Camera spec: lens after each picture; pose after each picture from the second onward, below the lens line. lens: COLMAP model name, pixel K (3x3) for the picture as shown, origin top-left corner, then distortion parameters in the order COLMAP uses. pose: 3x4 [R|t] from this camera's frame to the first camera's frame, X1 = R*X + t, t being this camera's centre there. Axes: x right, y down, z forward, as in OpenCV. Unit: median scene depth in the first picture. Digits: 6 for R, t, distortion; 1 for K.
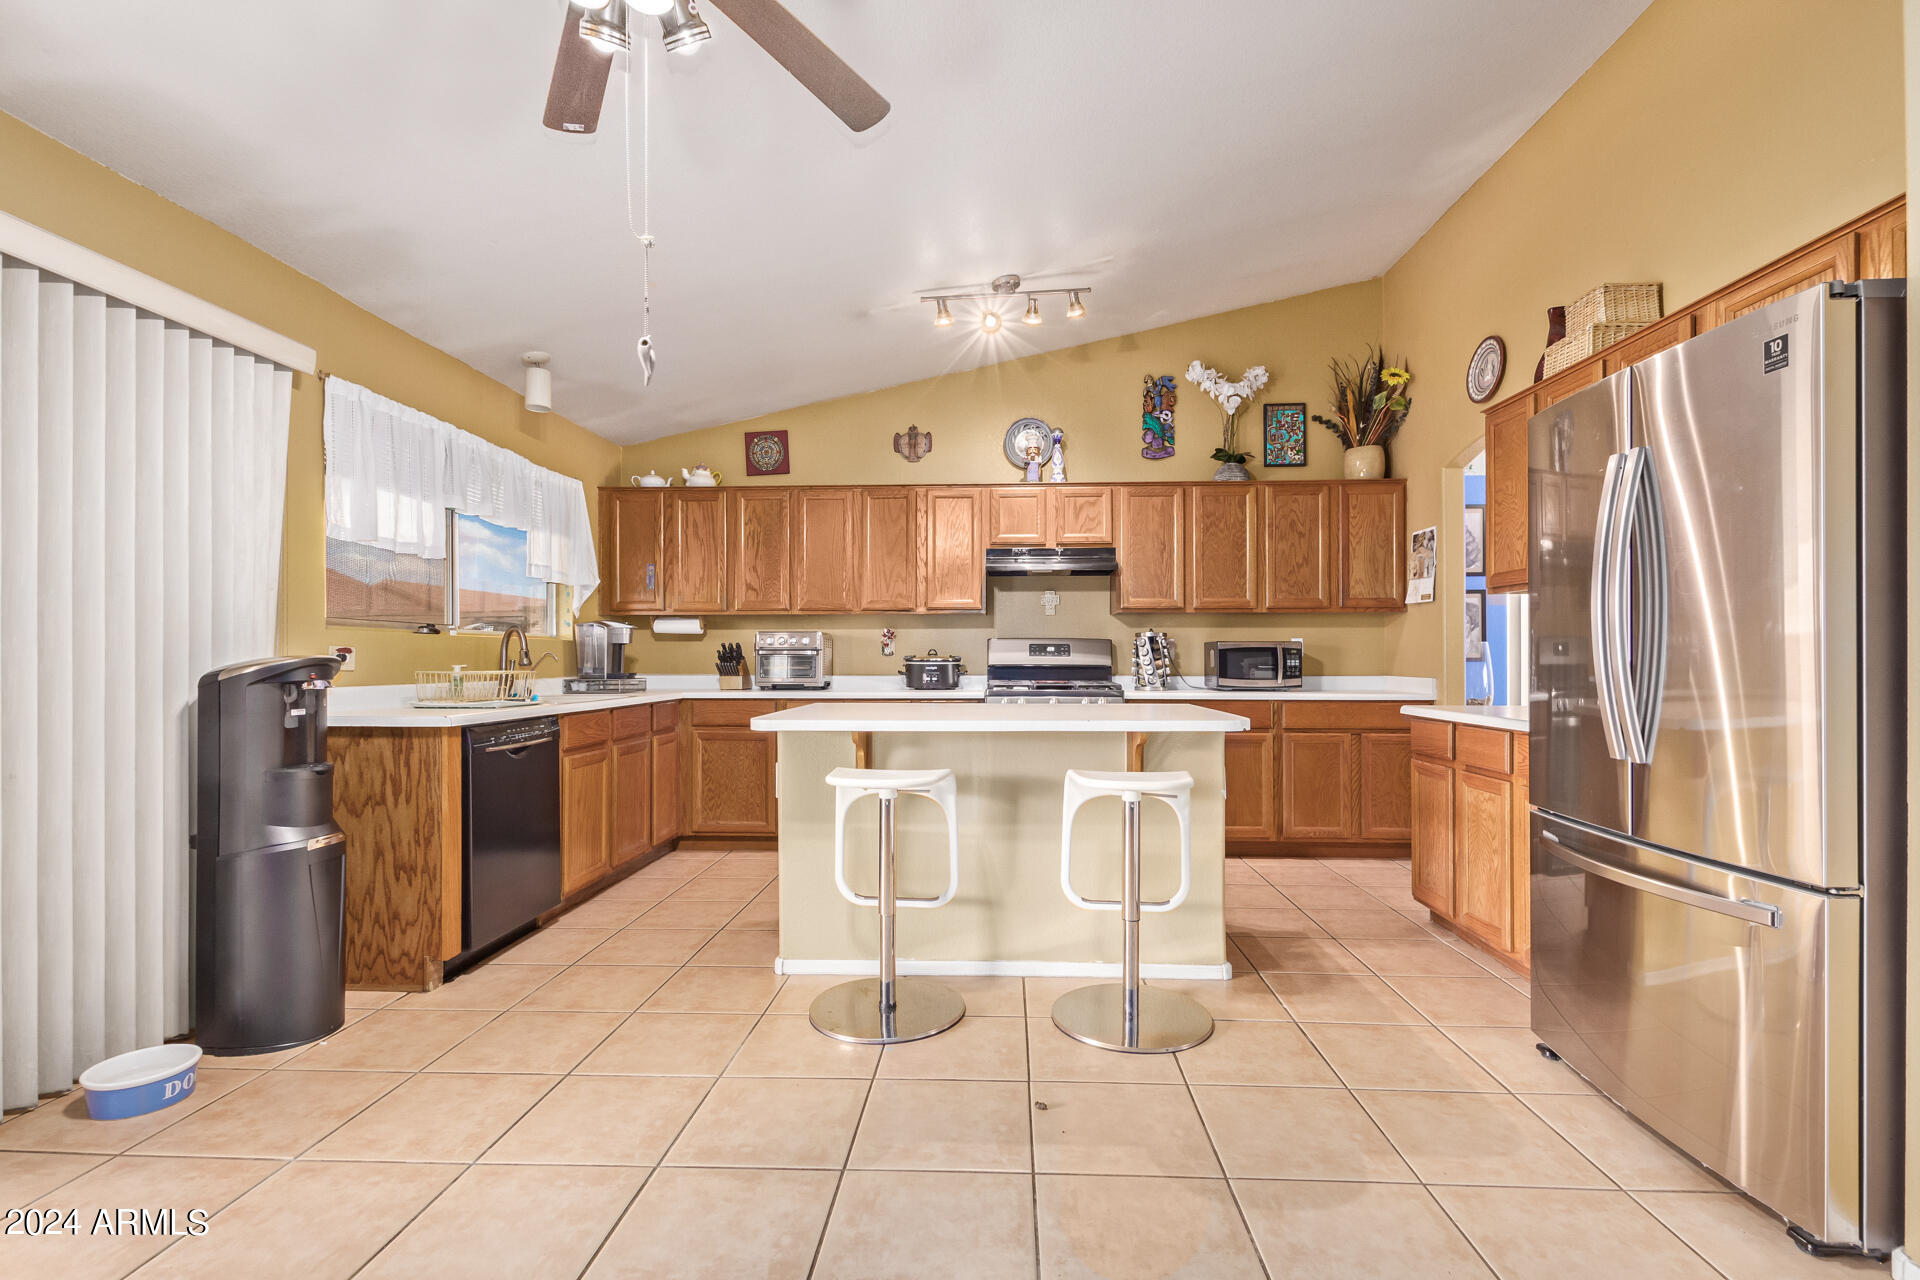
lens RADIAL K [[889.2, 0, 968.1], [0, 889.2, 658.3], [0, 0, 1]] dist [0.000870, 0.000024]
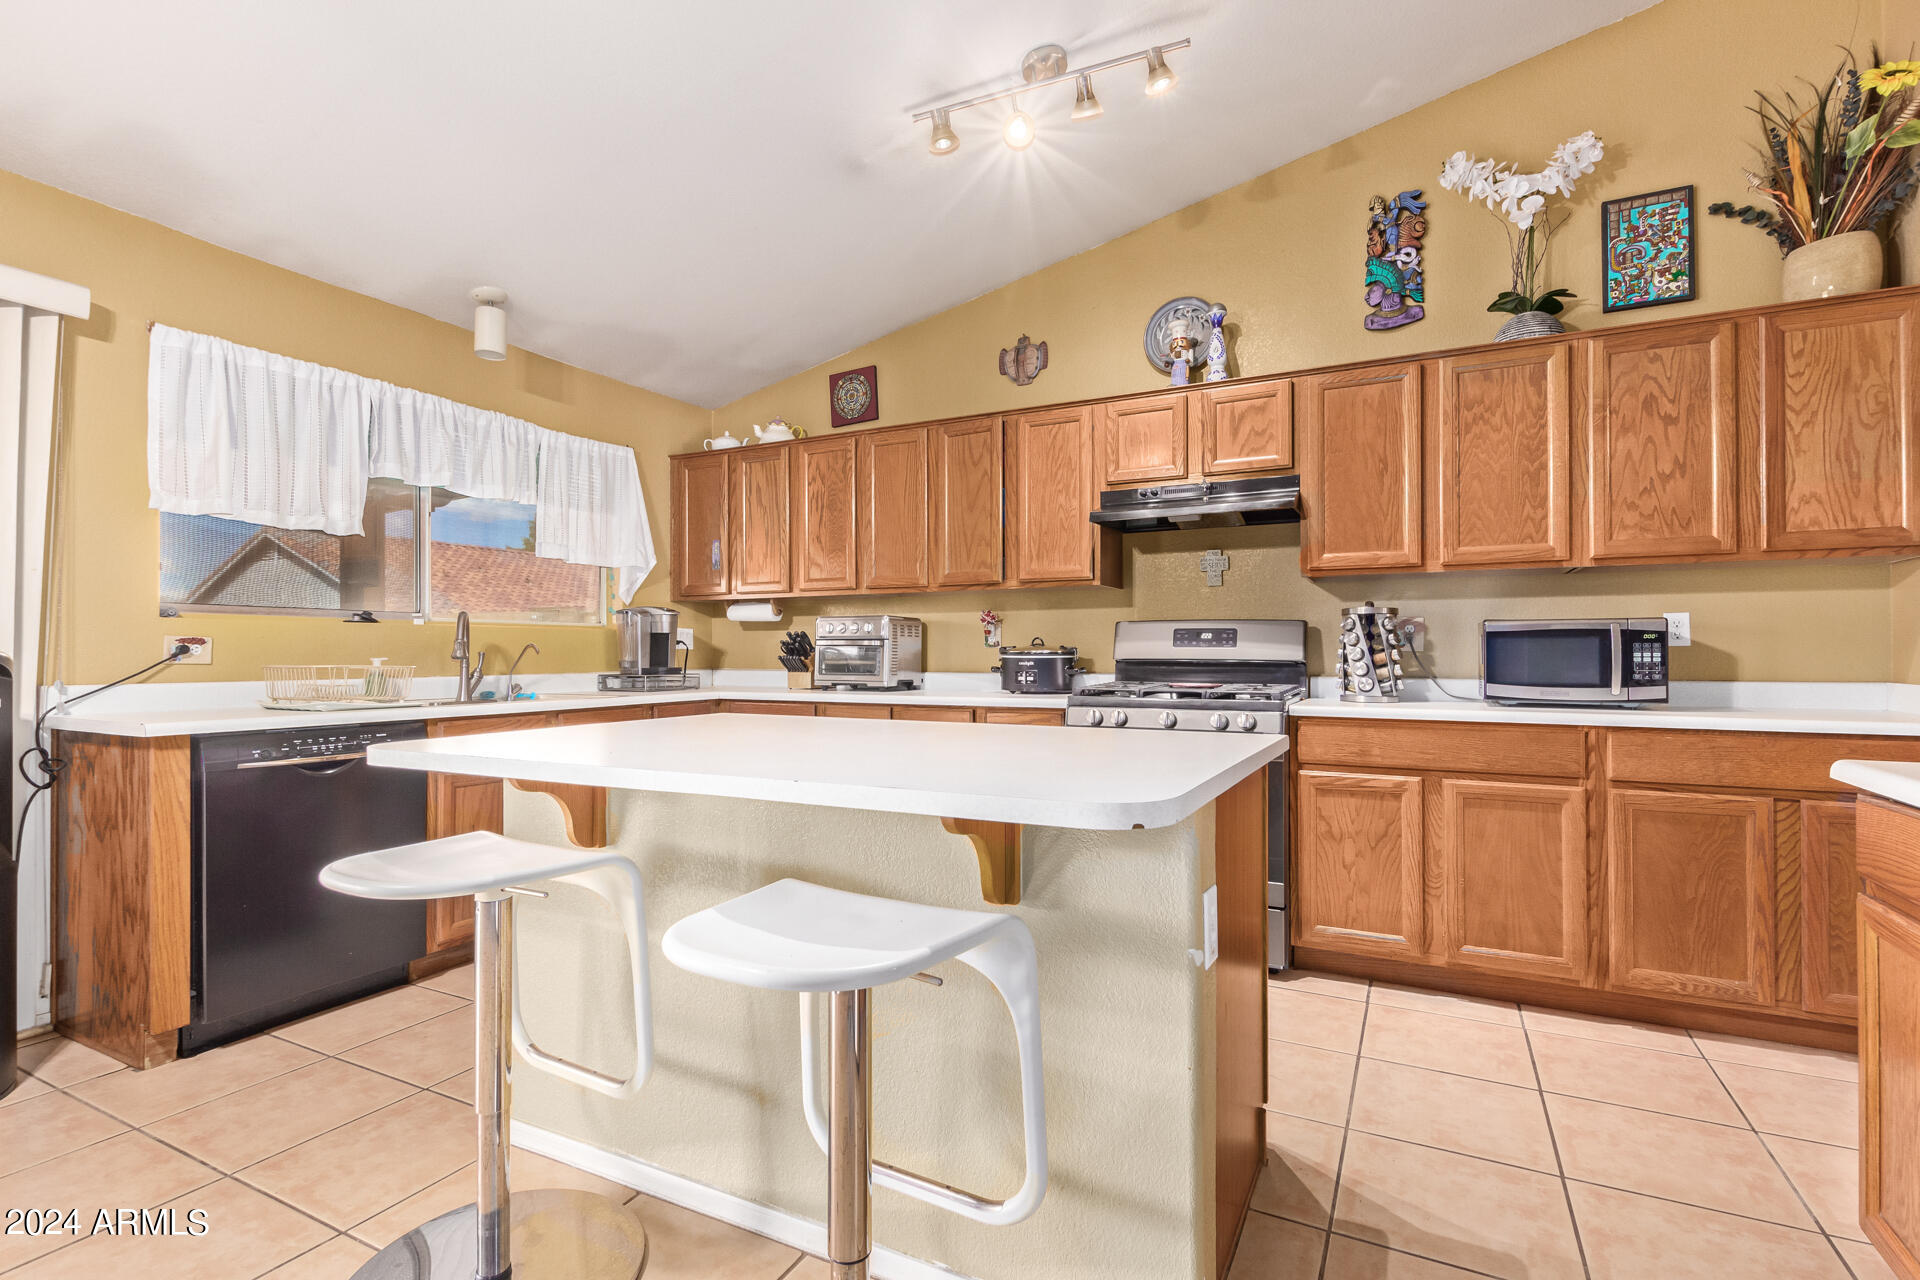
lens RADIAL K [[888.6, 0, 957.9], [0, 888.6, 649.0], [0, 0, 1]] dist [0.014102, -0.007831]
pose [[0.904159, -0.002147, -0.427191, 0.213910], [0.000608, 0.999993, -0.003738, 0.001683], [0.427196, 0.003120, 0.904154, 0.322479]]
